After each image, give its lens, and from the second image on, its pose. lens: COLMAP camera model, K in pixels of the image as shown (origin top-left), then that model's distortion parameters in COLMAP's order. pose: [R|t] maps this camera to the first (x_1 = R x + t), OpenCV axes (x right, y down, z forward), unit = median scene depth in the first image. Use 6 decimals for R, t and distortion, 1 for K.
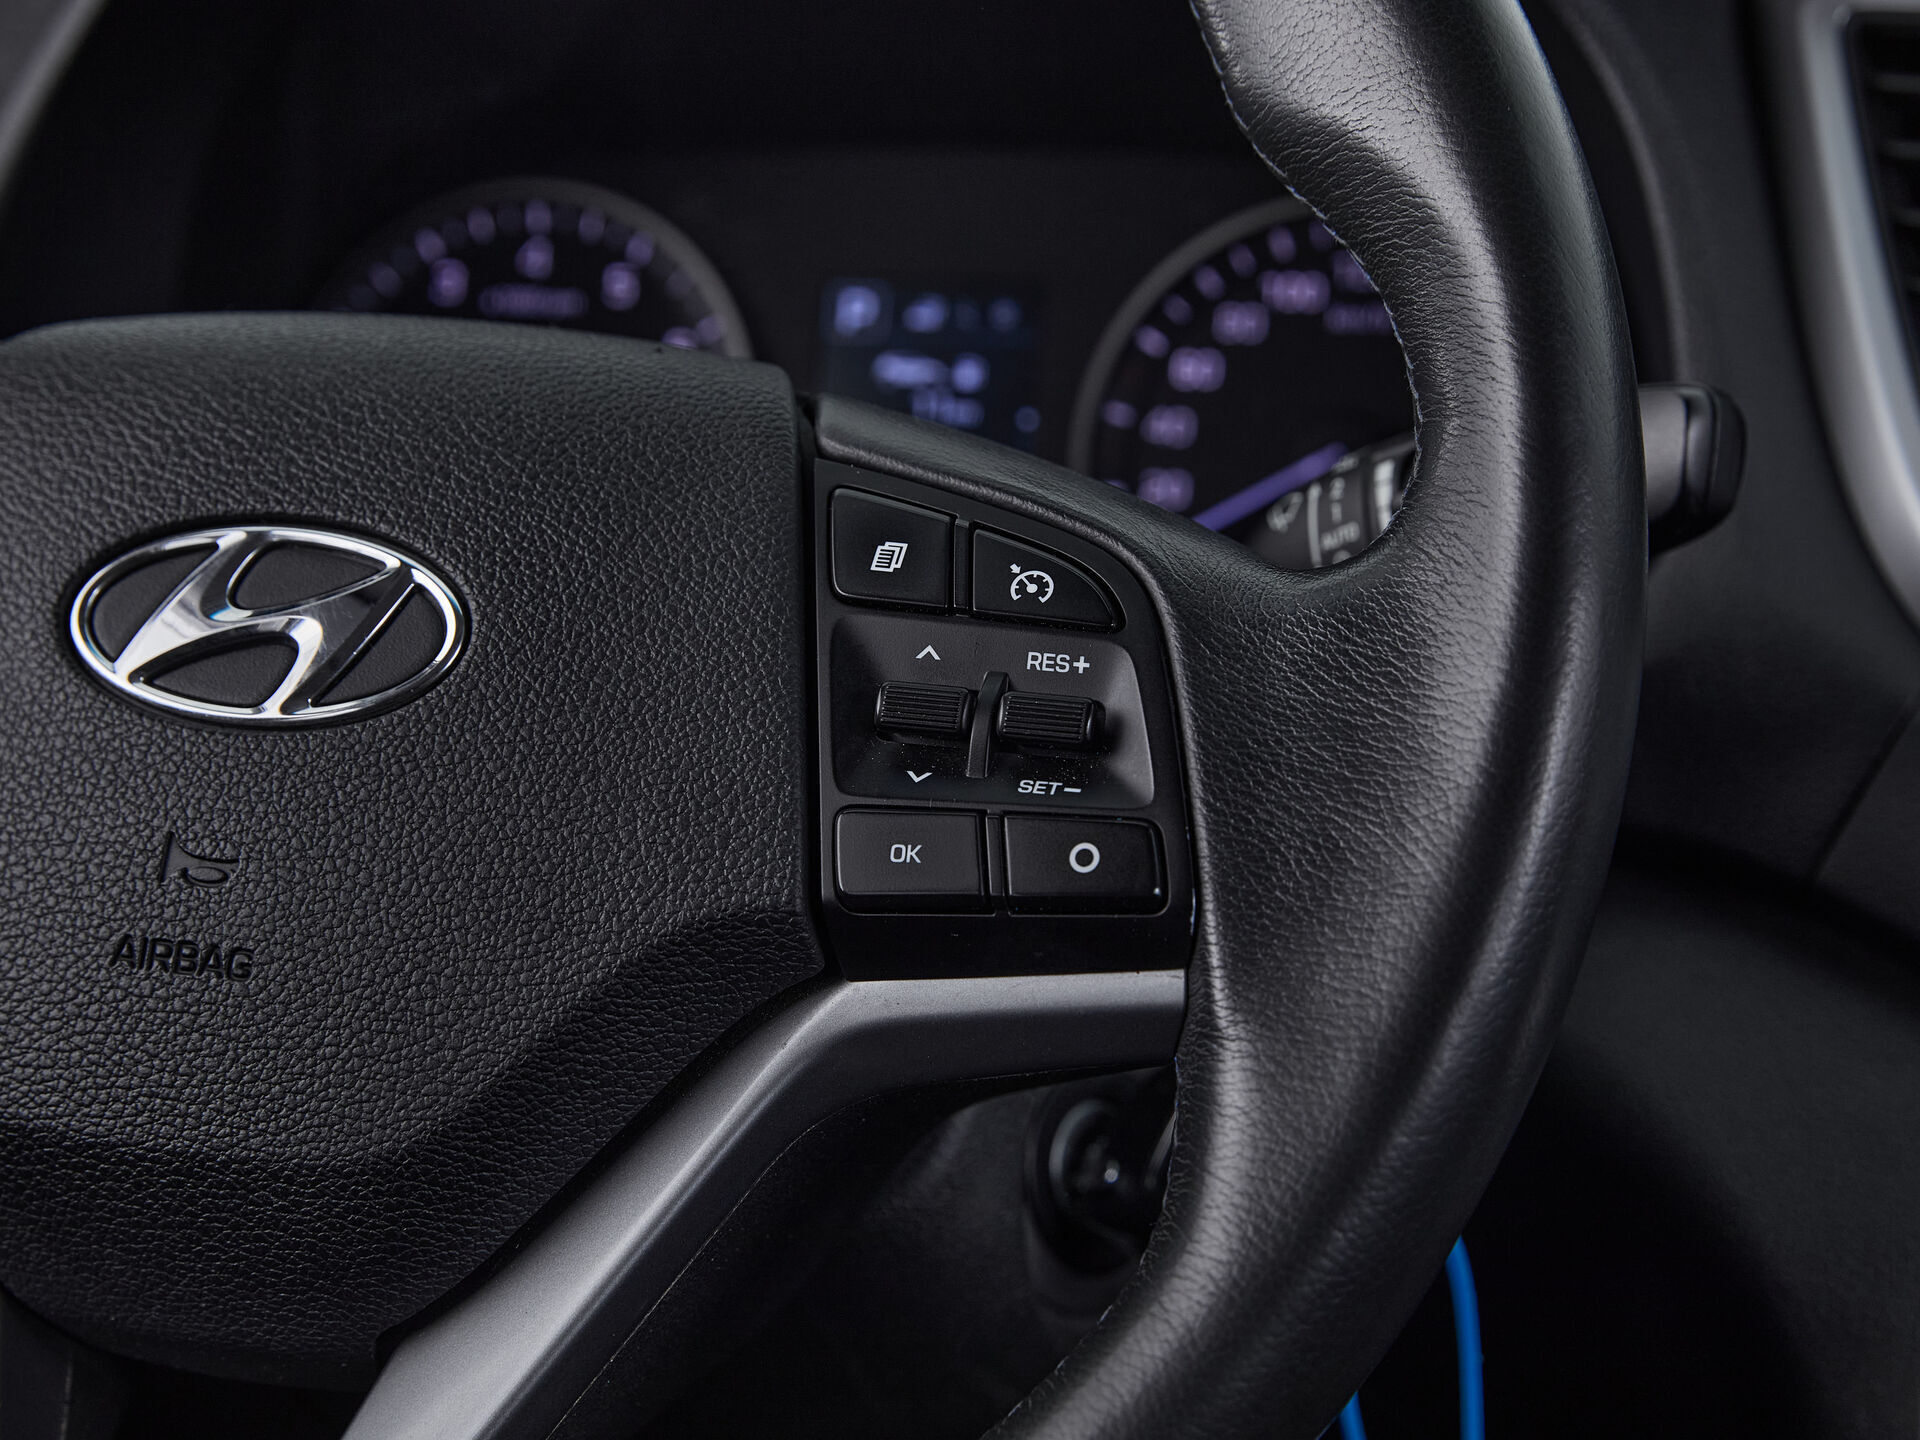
lens RADIAL K [[3955.4, 0, 958.5], [0, 3955.4, 774.7], [0, 0, 1]] dist [-0.059794, -0.289786]
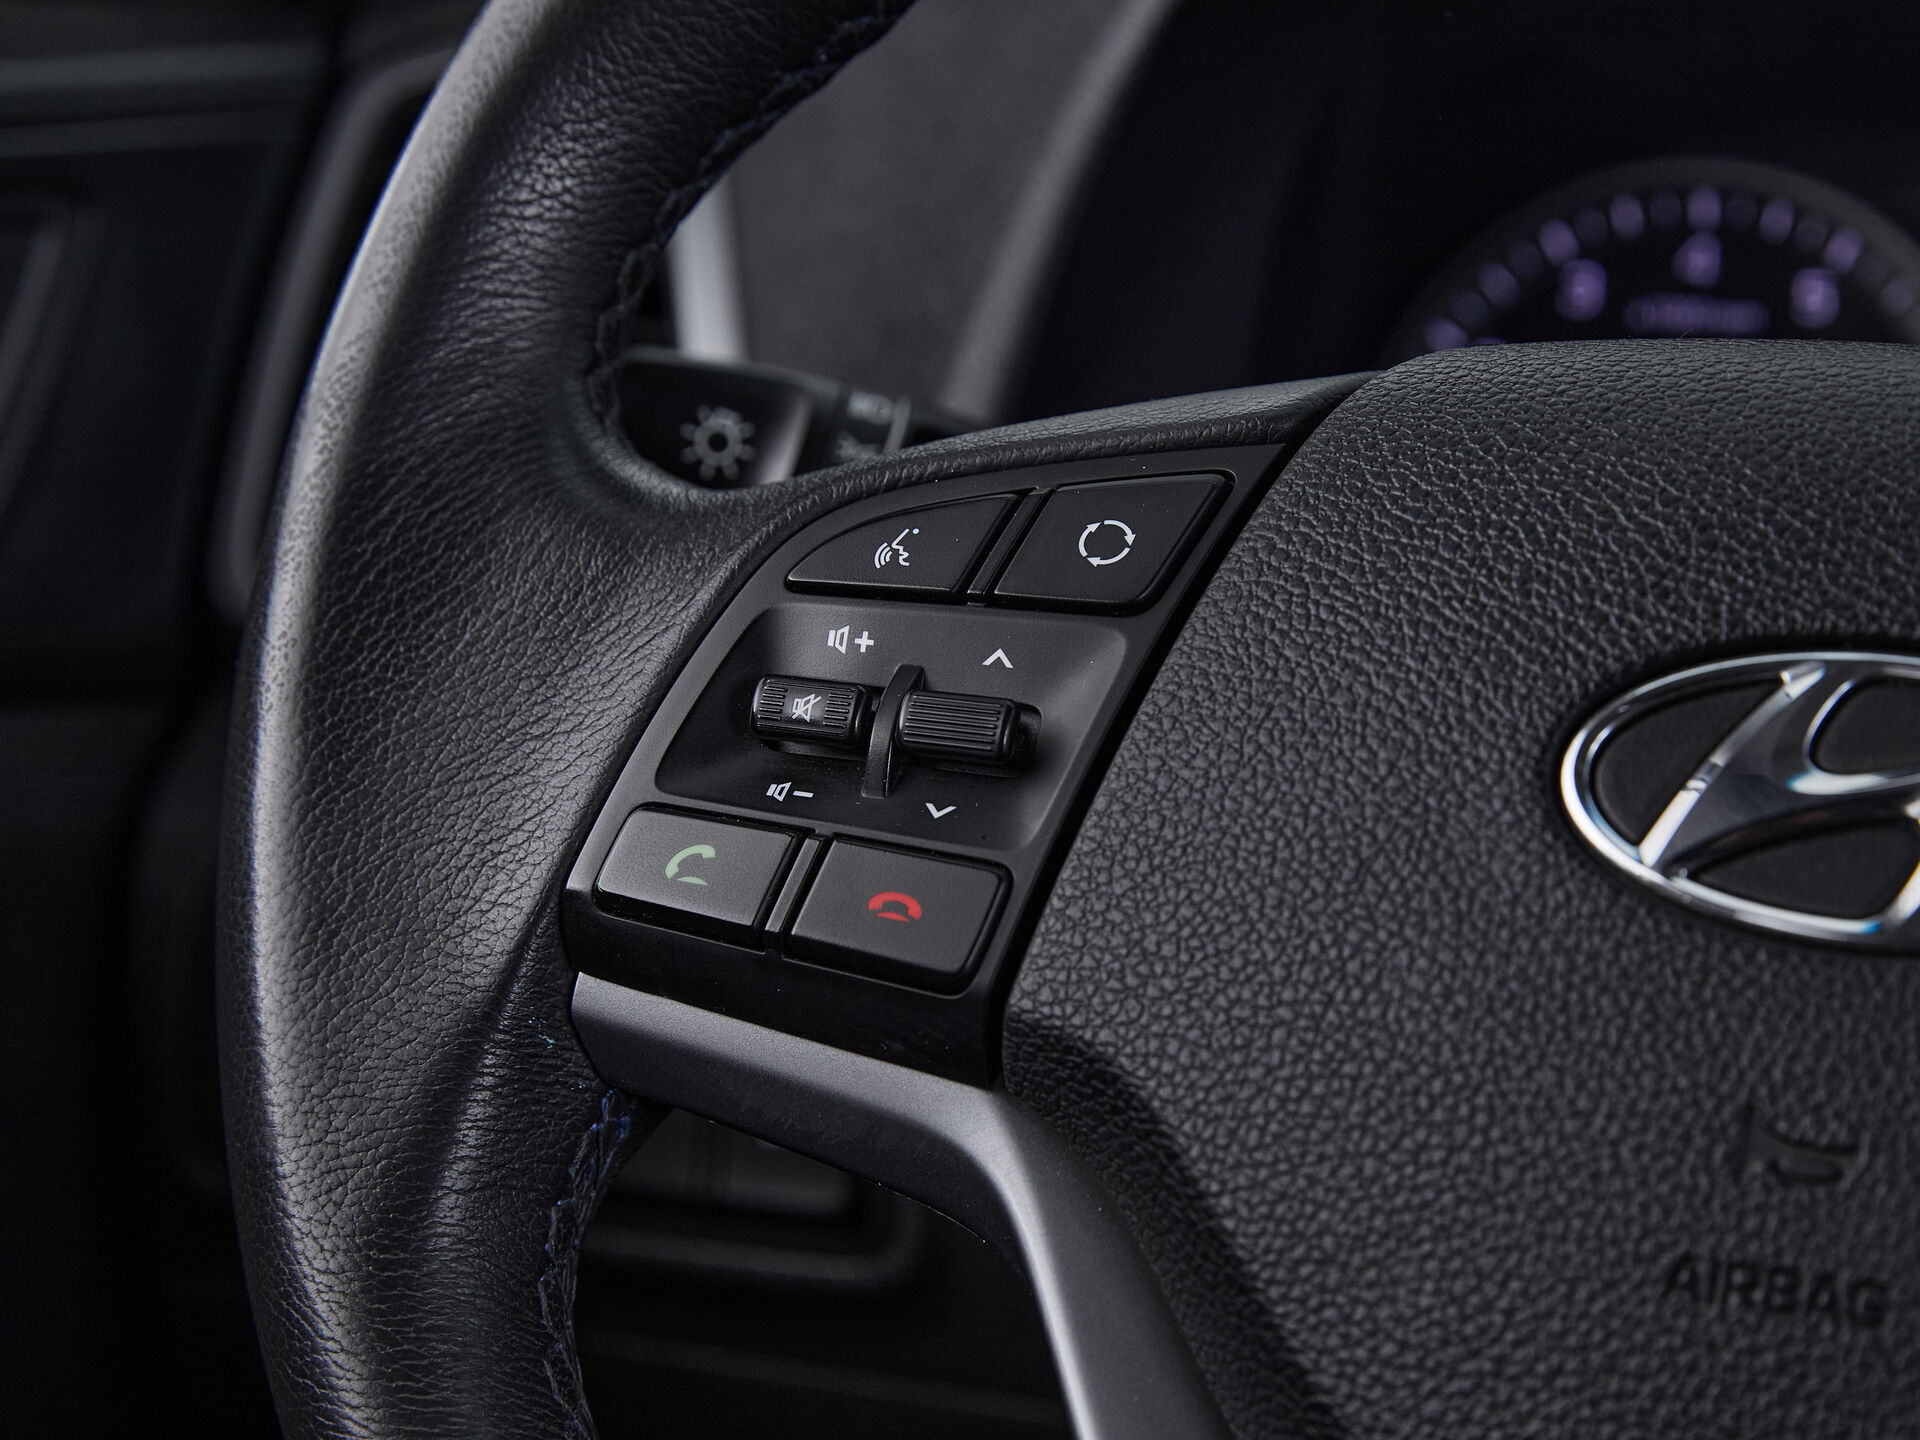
lens RADIAL K [[4223.6, 0, 960.0], [0, 4223.6, 720.0], [0, 0, 1]] dist [-0.237844, -0.100455]
pose [[0.992330, 0.018167, -0.122271, -0.242965], [-0.020501, 0.999630, -0.017861, -0.035319], [0.121901, 0.020231, 0.992336, 0.260055]]
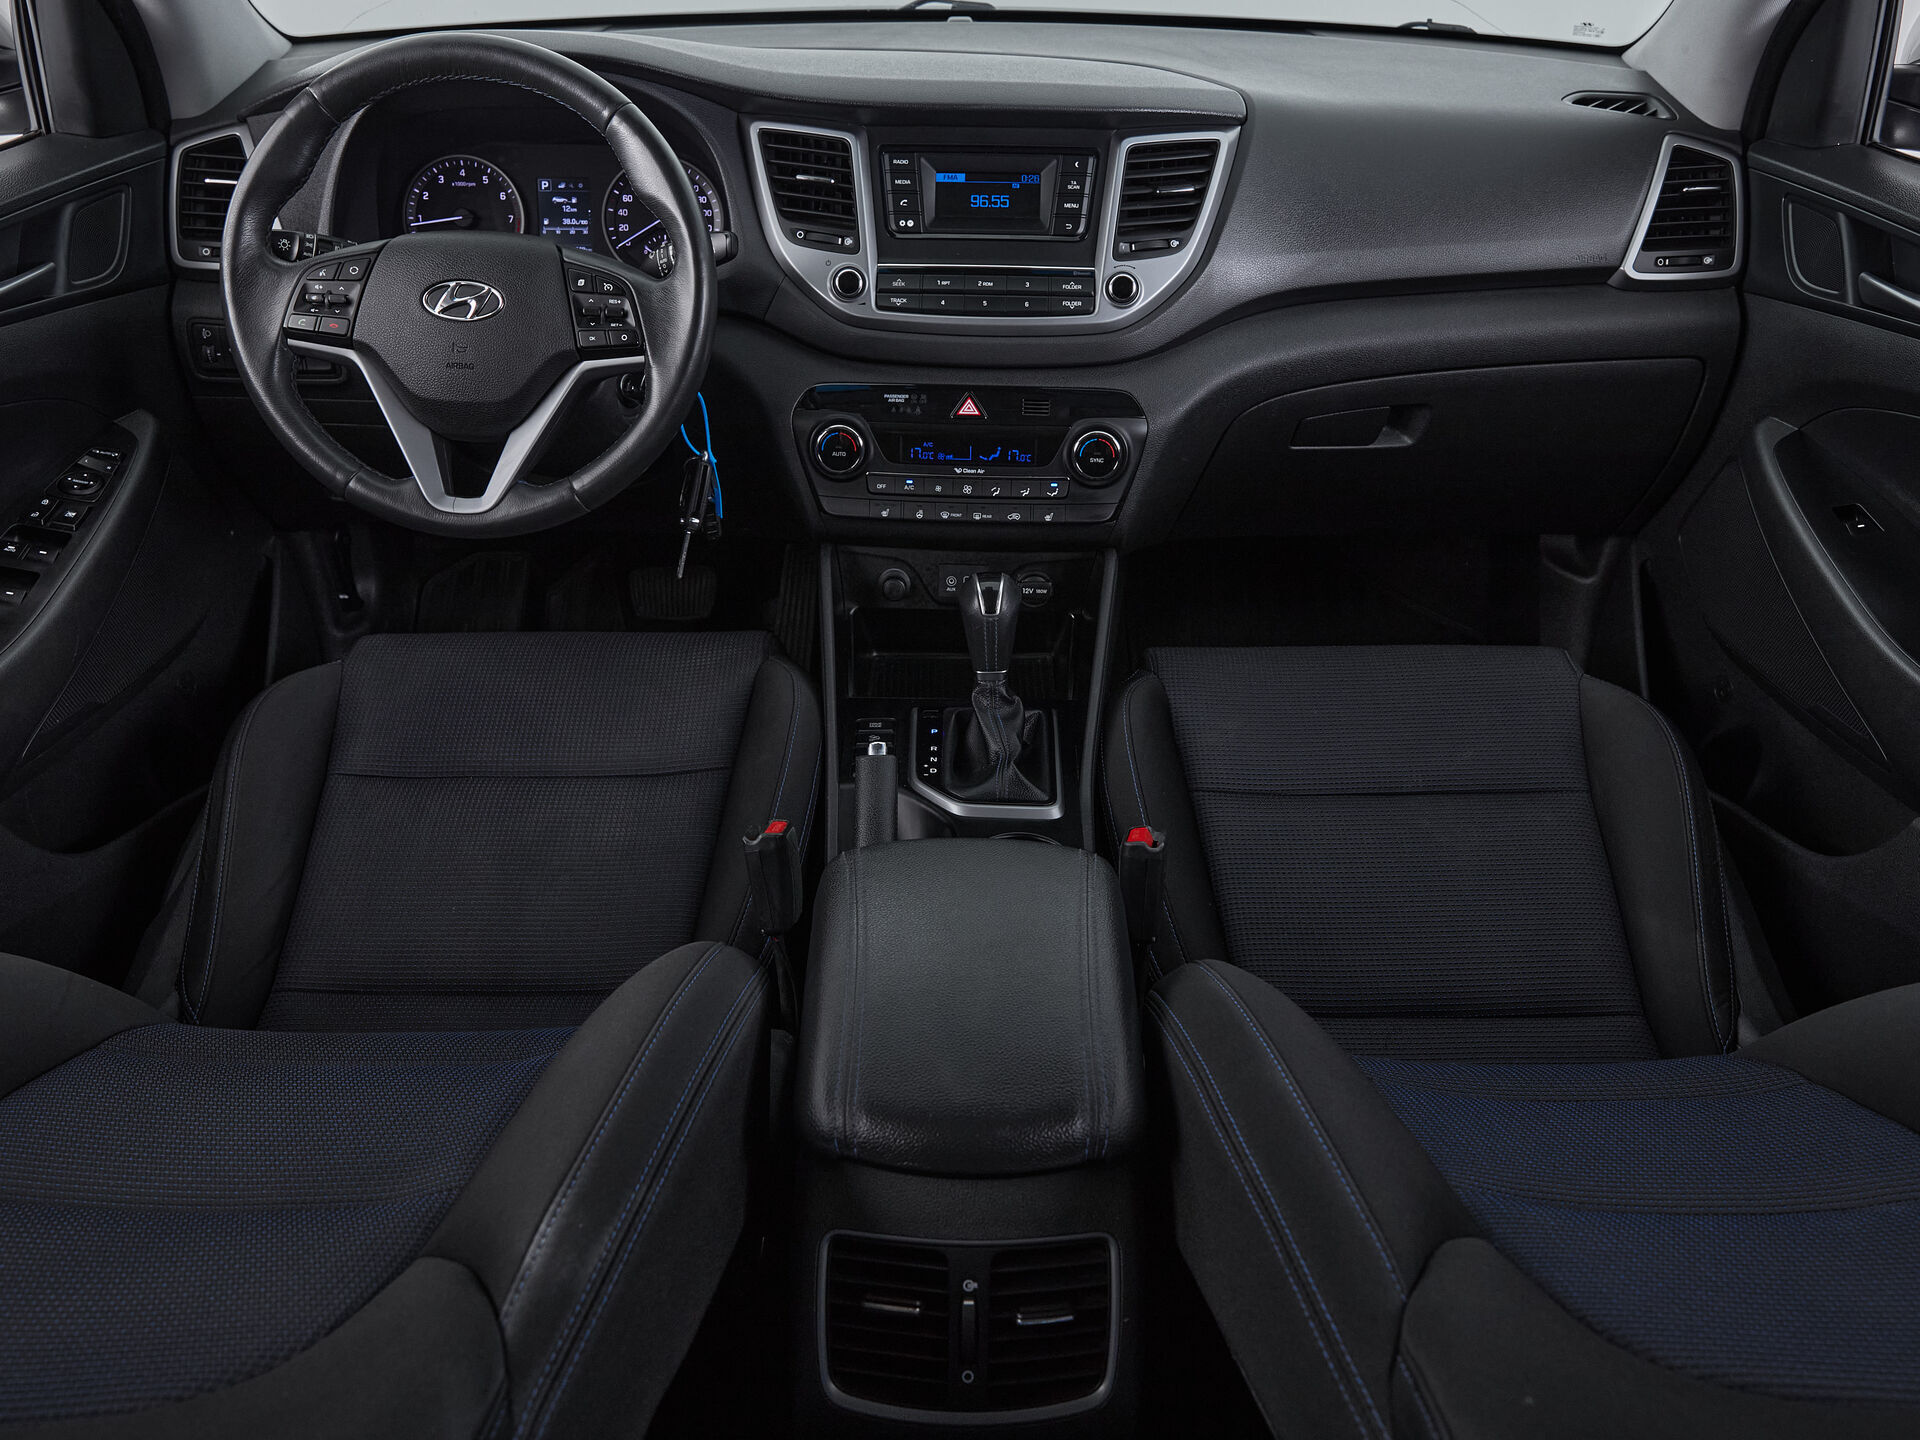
lens RADIAL K [[1431.7, 0, 967.2], [0, 1431.7, 709.7], [0, 0, 1]] dist [-0.024452, 0.005704]
pose [[0.959454, -0.134070, 0.247939, -0.072540], [0.040690, 0.936301, 0.348834, -0.165793], [-0.278914, -0.324602, 0.903792, -1.128401]]
